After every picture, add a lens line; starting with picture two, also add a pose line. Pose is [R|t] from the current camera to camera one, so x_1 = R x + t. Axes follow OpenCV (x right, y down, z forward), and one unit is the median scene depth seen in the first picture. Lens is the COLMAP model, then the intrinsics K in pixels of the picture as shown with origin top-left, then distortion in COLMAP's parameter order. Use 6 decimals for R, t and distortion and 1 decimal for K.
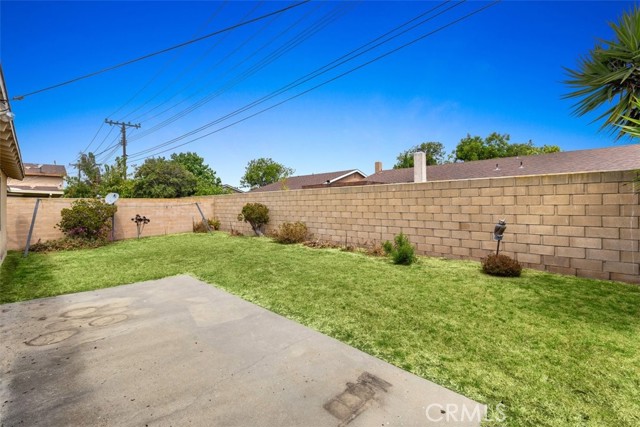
lens RADIAL K [[284.6, 0, 321.0], [0, 284.6, 208.5], [0, 0, 1]] dist [-0.001652, -0.000270]
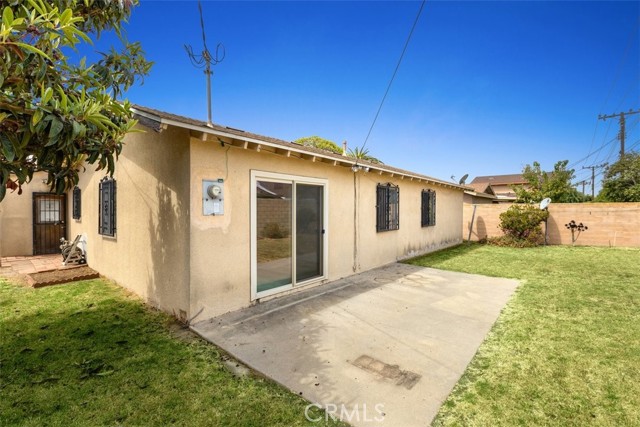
lens RADIAL K [[284.6, 0, 319.1], [0, 284.6, 211.7], [0, 0, 1]] dist [-0.001652, -0.000270]
pose [[0.070625, 0.019925, -0.997304, 0.605876], [-0.020606, 0.999616, 0.018512, -0.019181], [0.997290, 0.019243, 0.071009, 0.284180]]
